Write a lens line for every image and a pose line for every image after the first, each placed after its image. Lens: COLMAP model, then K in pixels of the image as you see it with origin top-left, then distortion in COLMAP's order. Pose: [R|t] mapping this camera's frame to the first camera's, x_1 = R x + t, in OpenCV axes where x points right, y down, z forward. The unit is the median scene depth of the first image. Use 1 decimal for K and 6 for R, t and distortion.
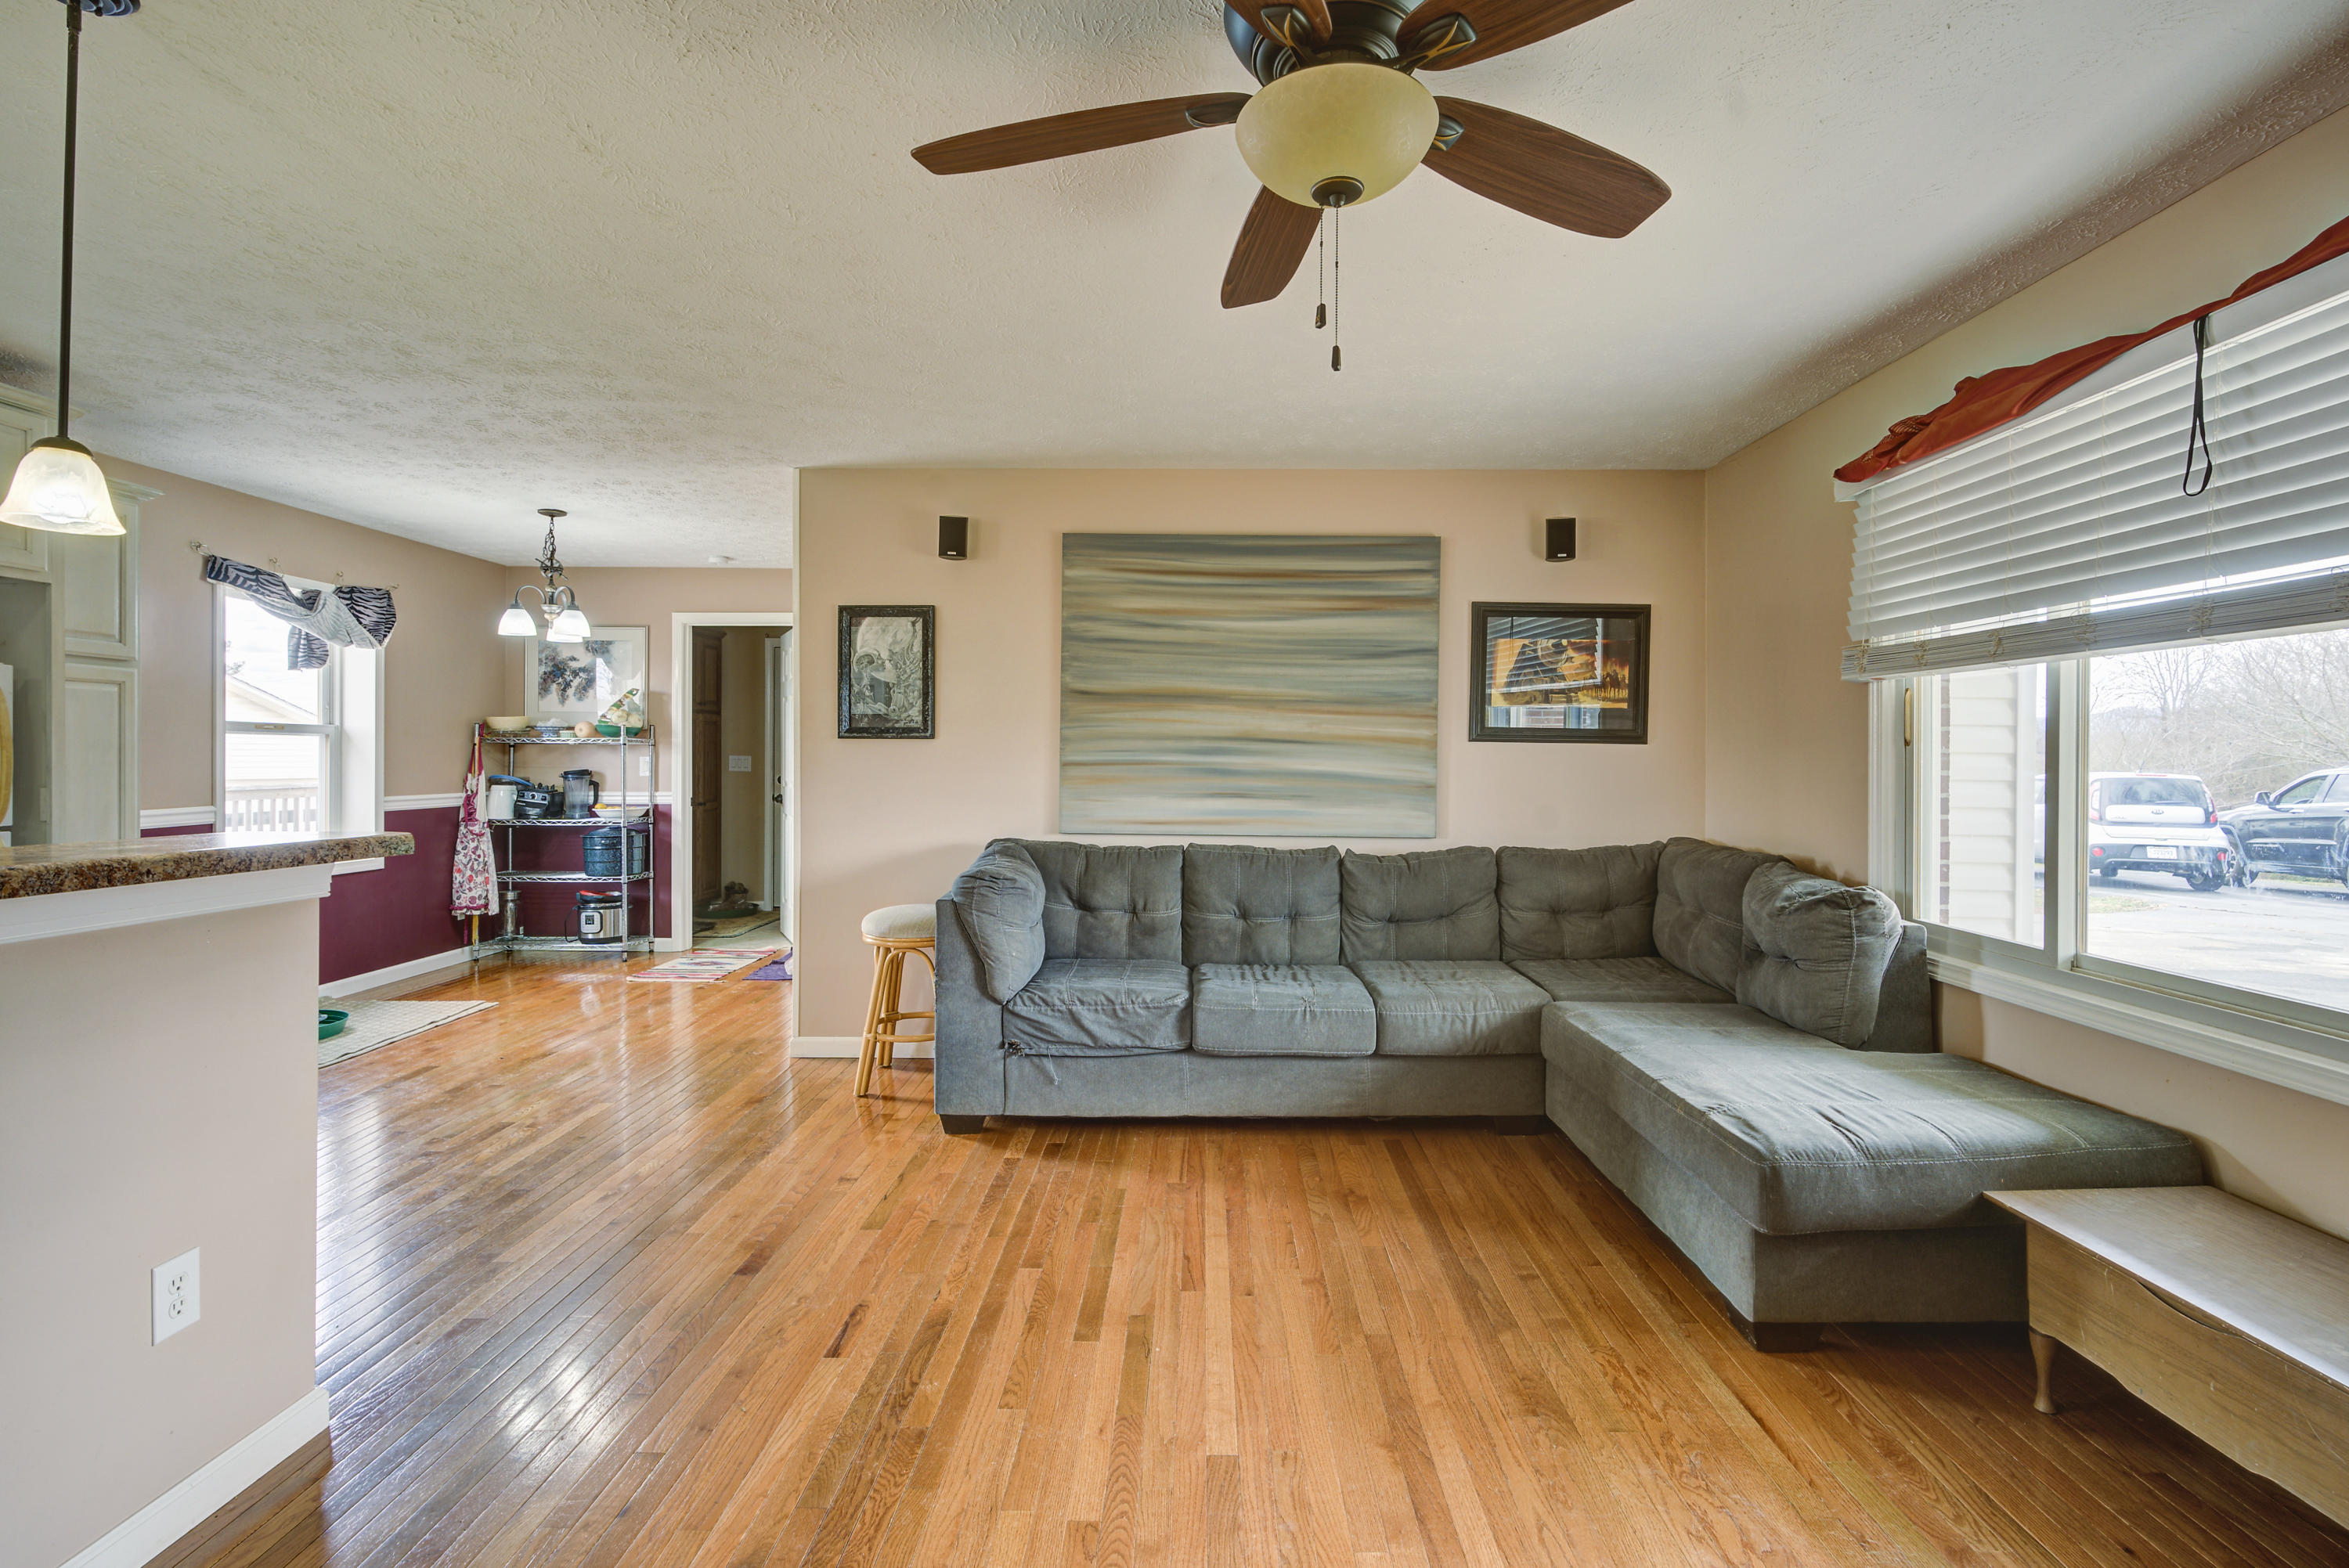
lens RADIAL K [[1098.1, 0, 1186.8], [0, 1098.1, 762.3], [0, 0, 1]] dist [-0.001726, 0.001875]
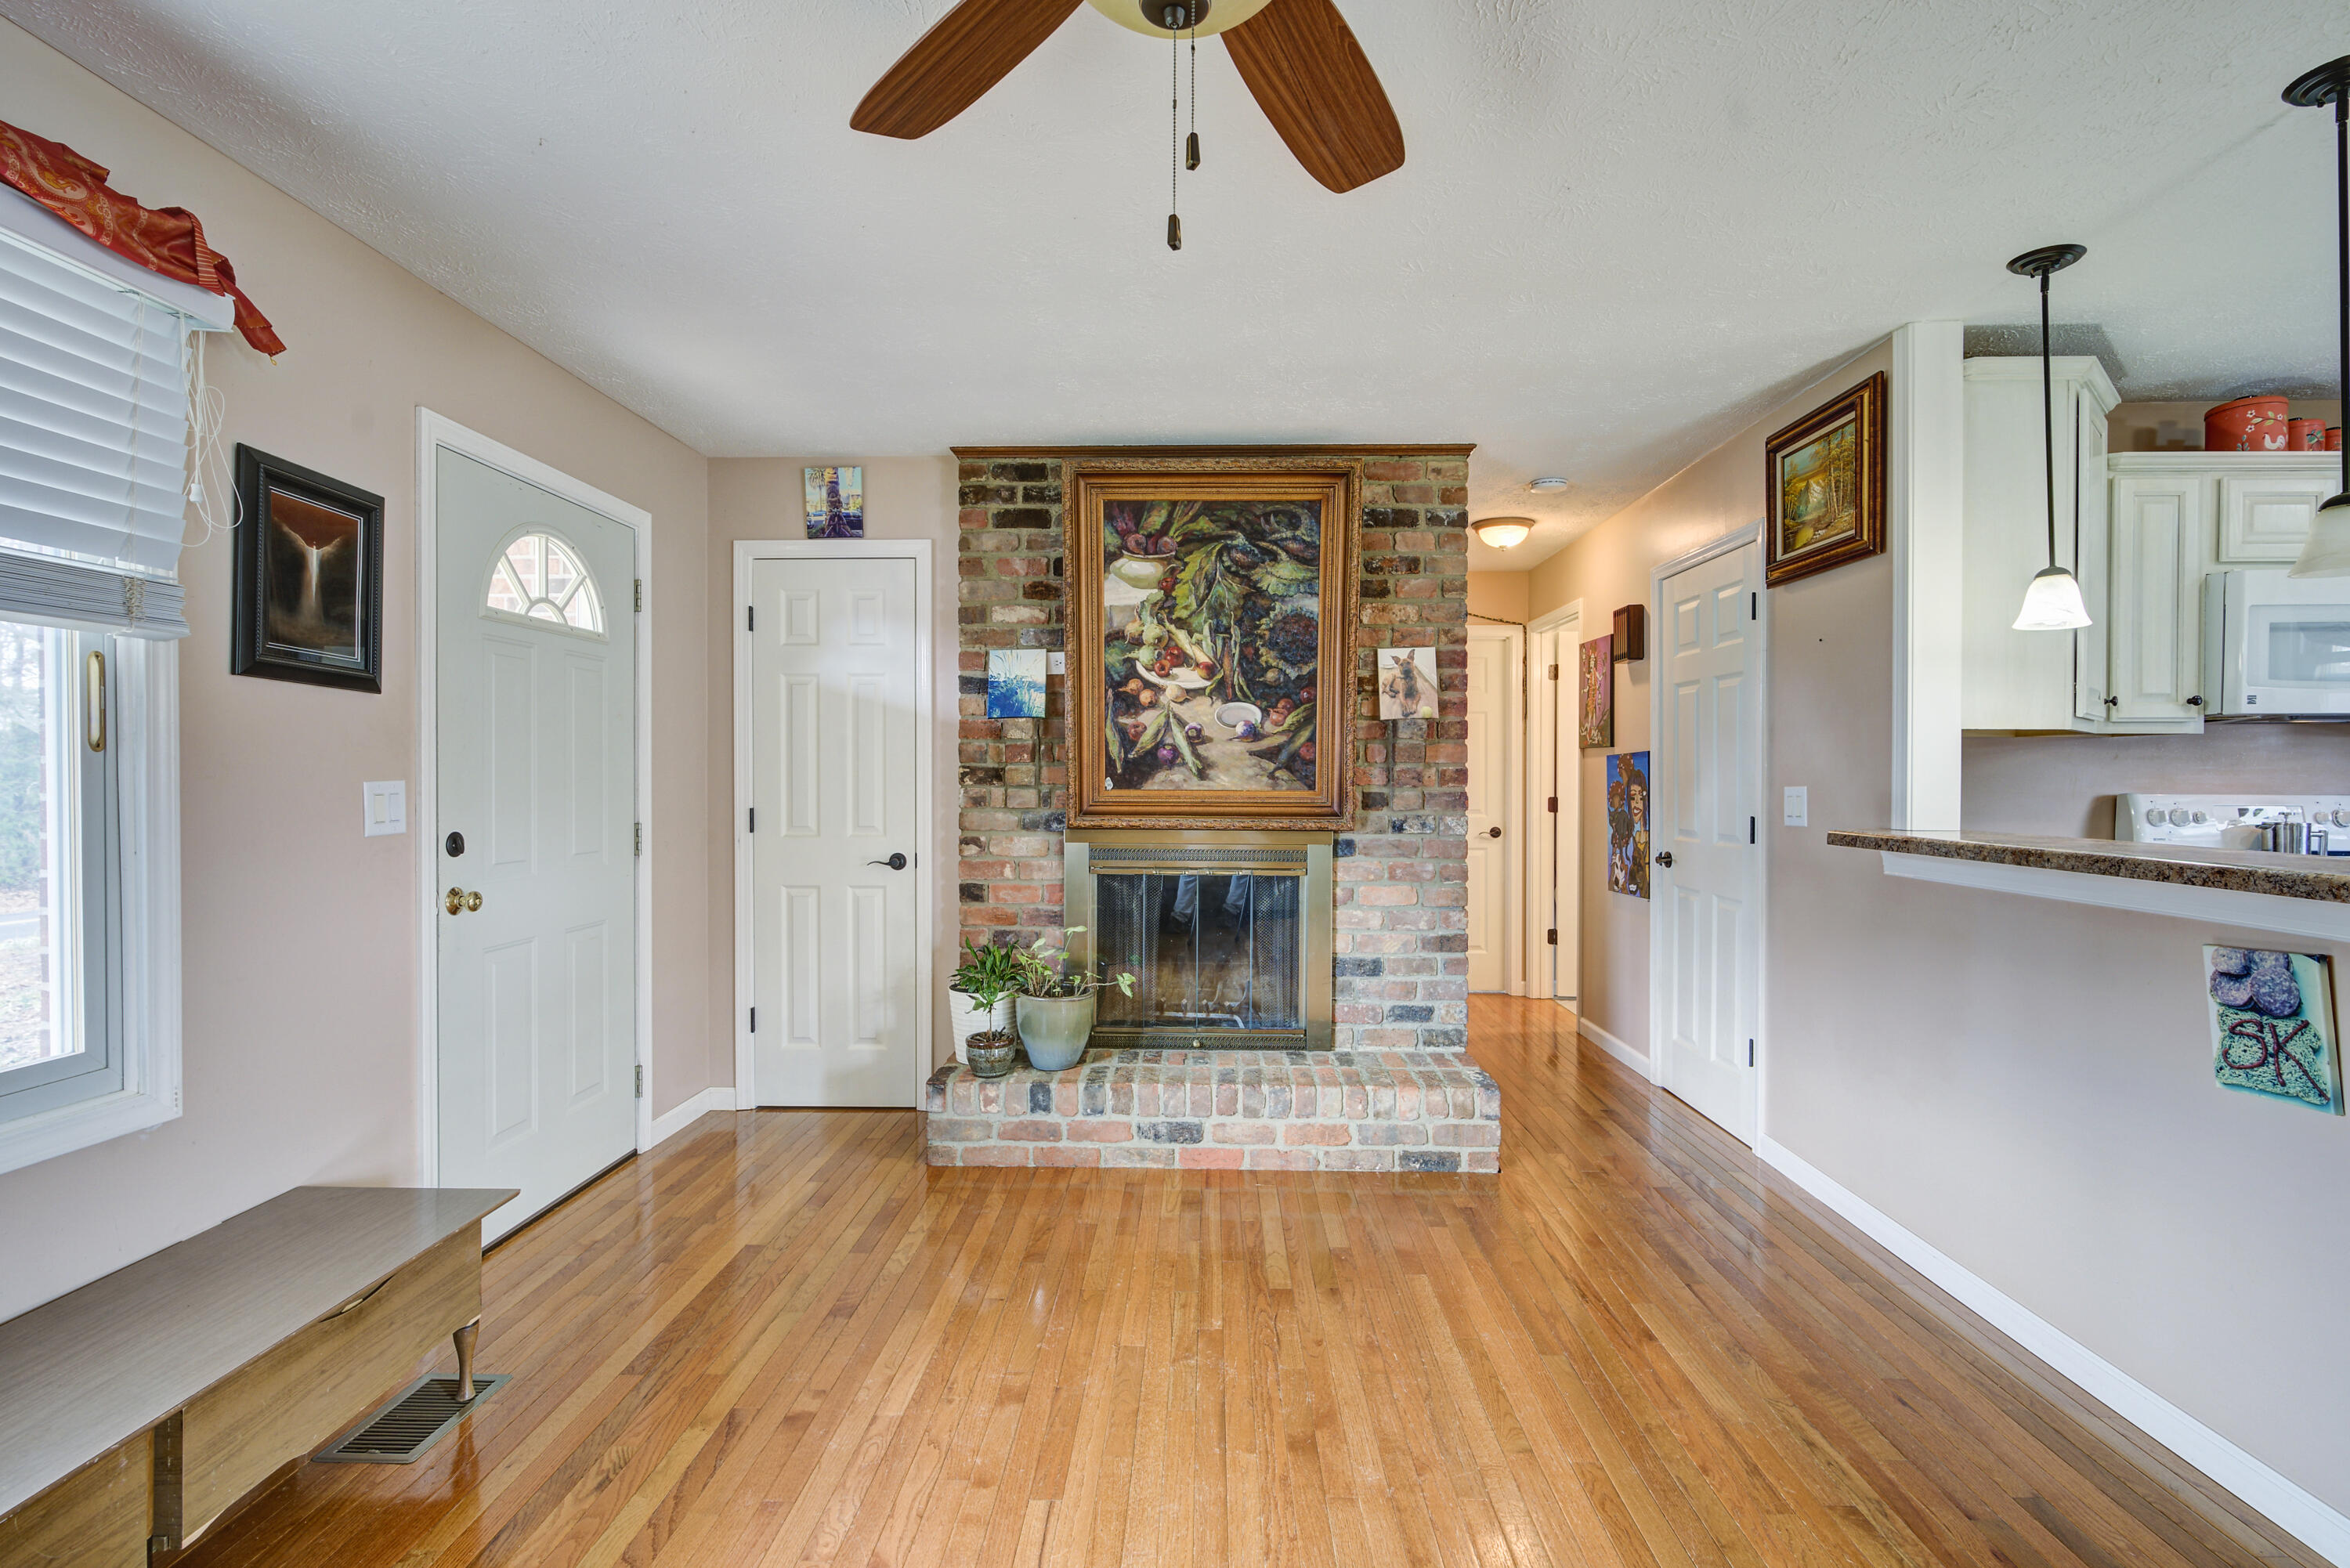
lens RADIAL K [[1098.6, 0, 1200.1], [0, 1098.6, 785.4], [0, 0, 1]] dist [-0.001726, 0.001875]
pose [[-0.999980, -0.004287, -0.004545, 0.073525], [-0.004325, 0.999956, 0.008350, -0.004594], [0.004509, 0.008370, -0.999955, 0.584749]]
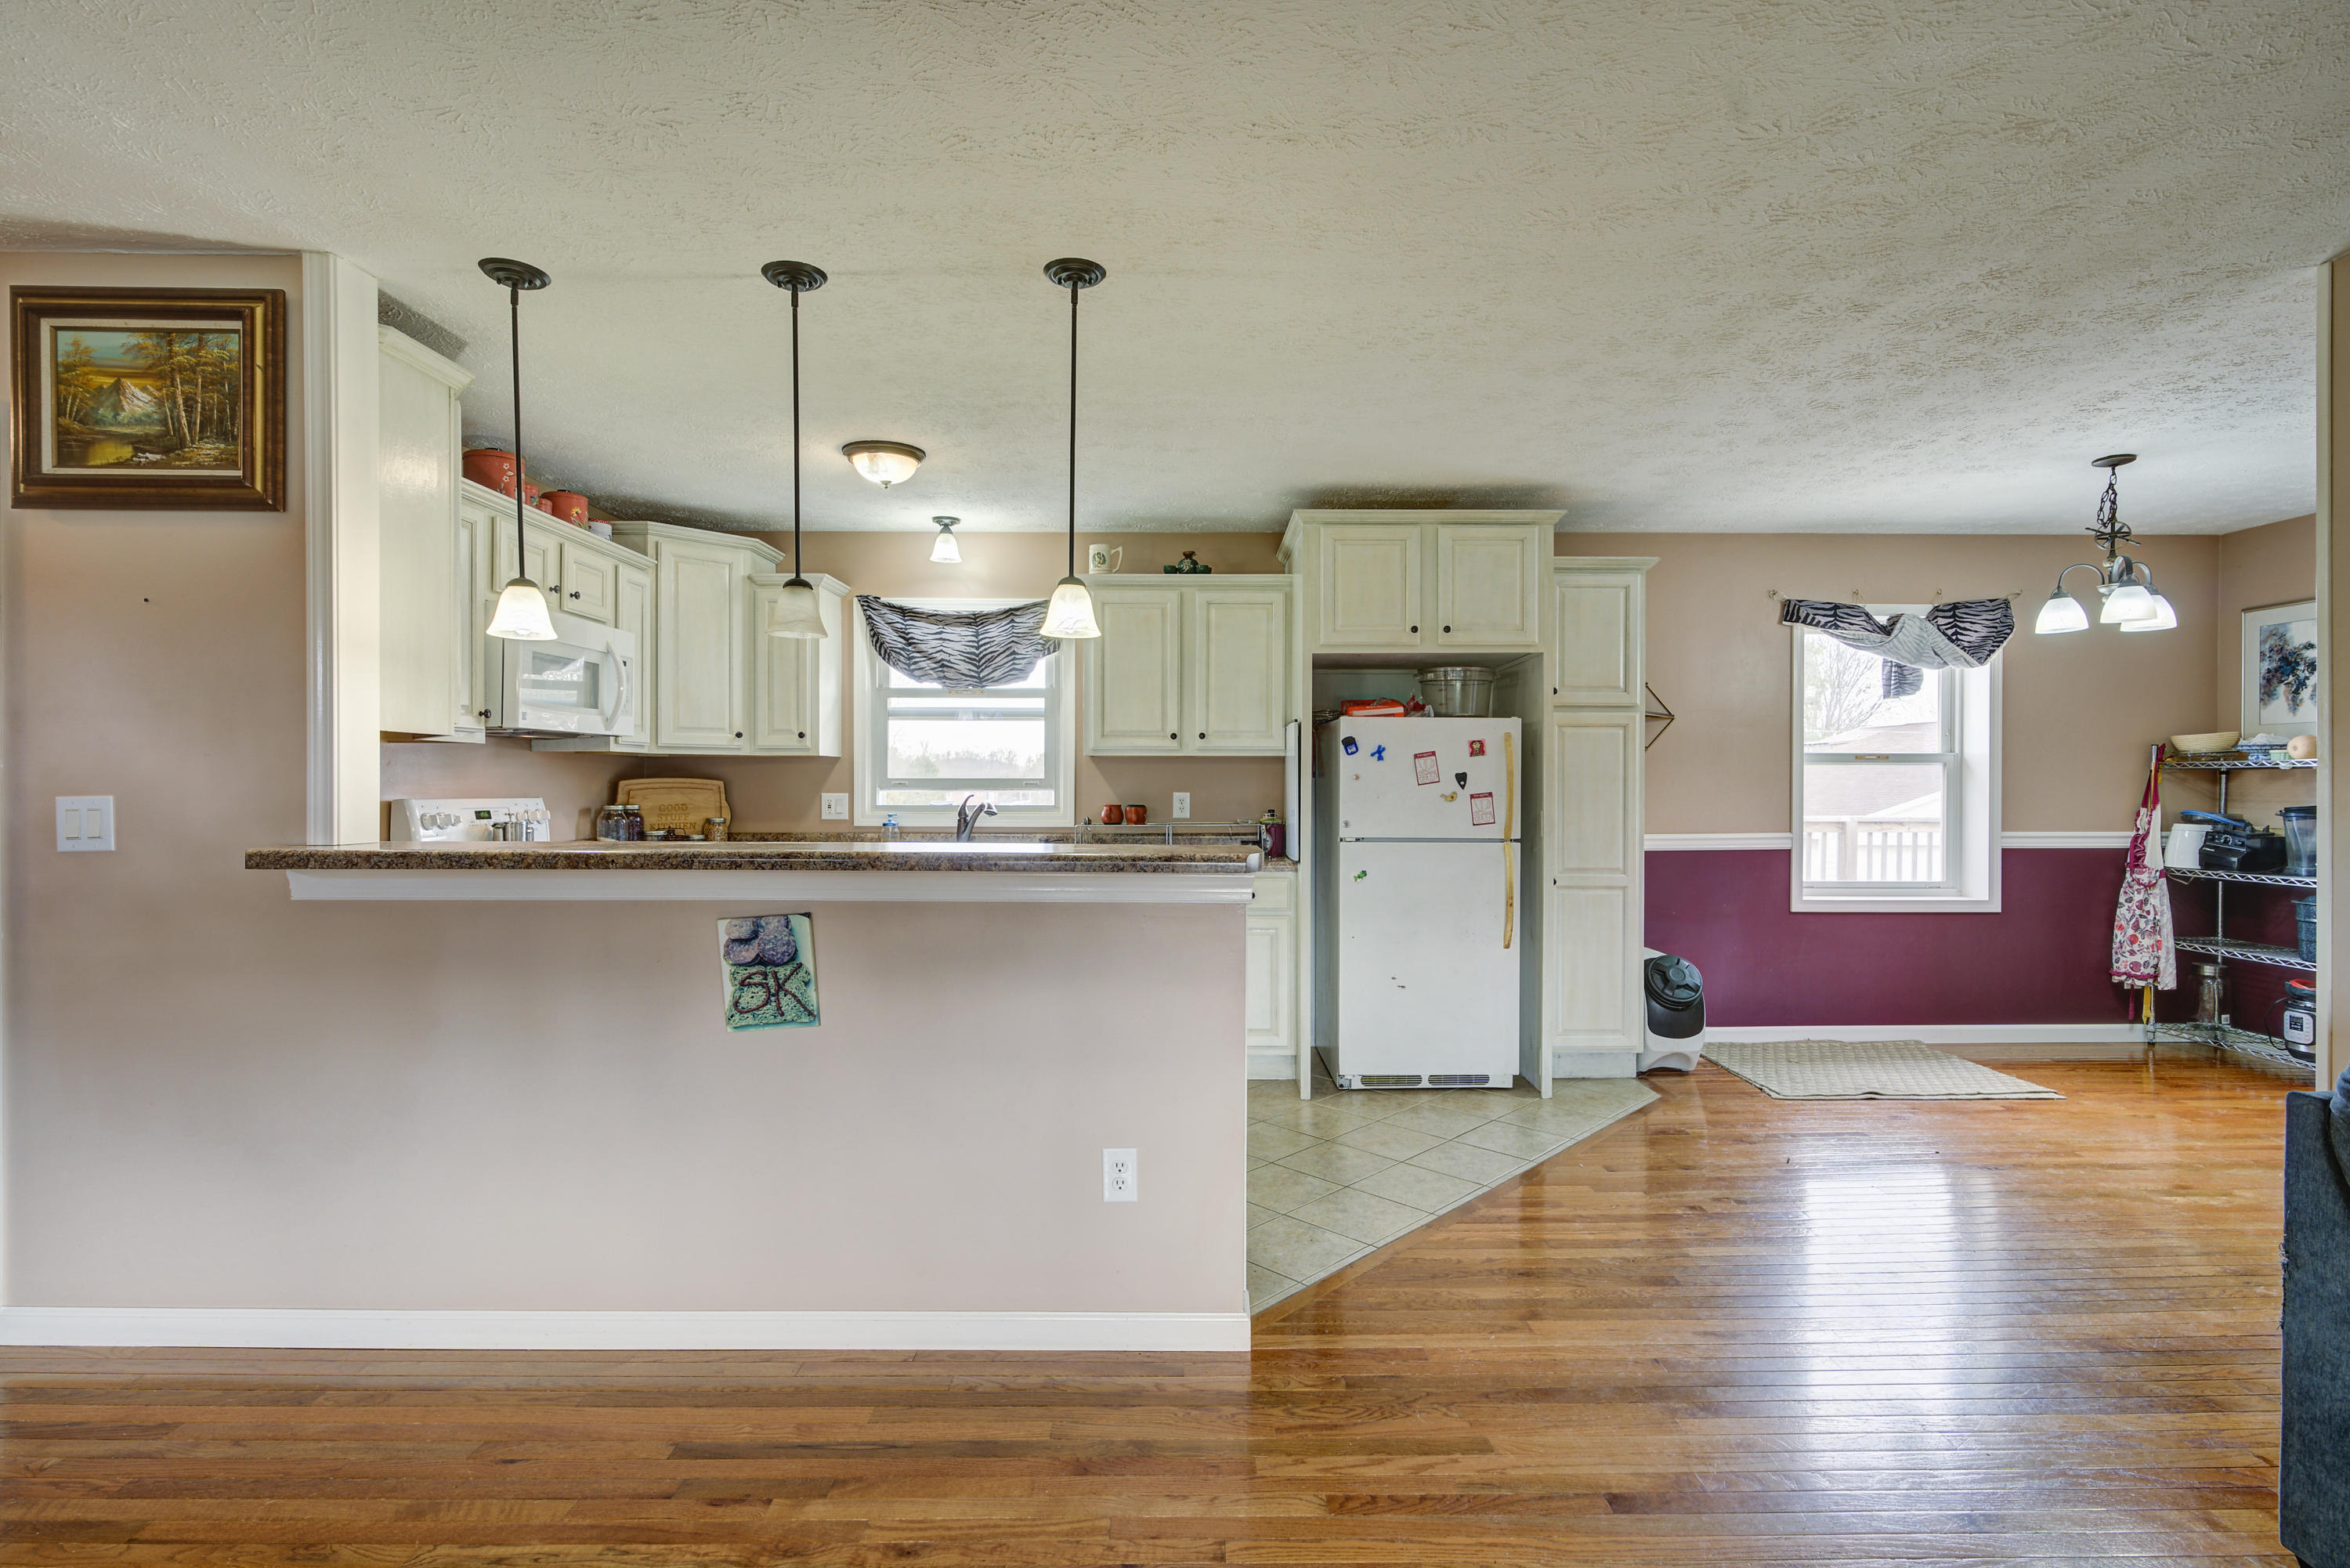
lens RADIAL K [[1098.6, 0, 1179.5], [0, 1098.6, 791.4], [0, 0, 1]] dist [-0.001726, 0.001875]
pose [[0.020367, 0.002263, -0.999790, 0.205322], [-0.002062, 0.999995, 0.002221, -0.003544], [0.999790, 0.002016, 0.020371, 0.376416]]
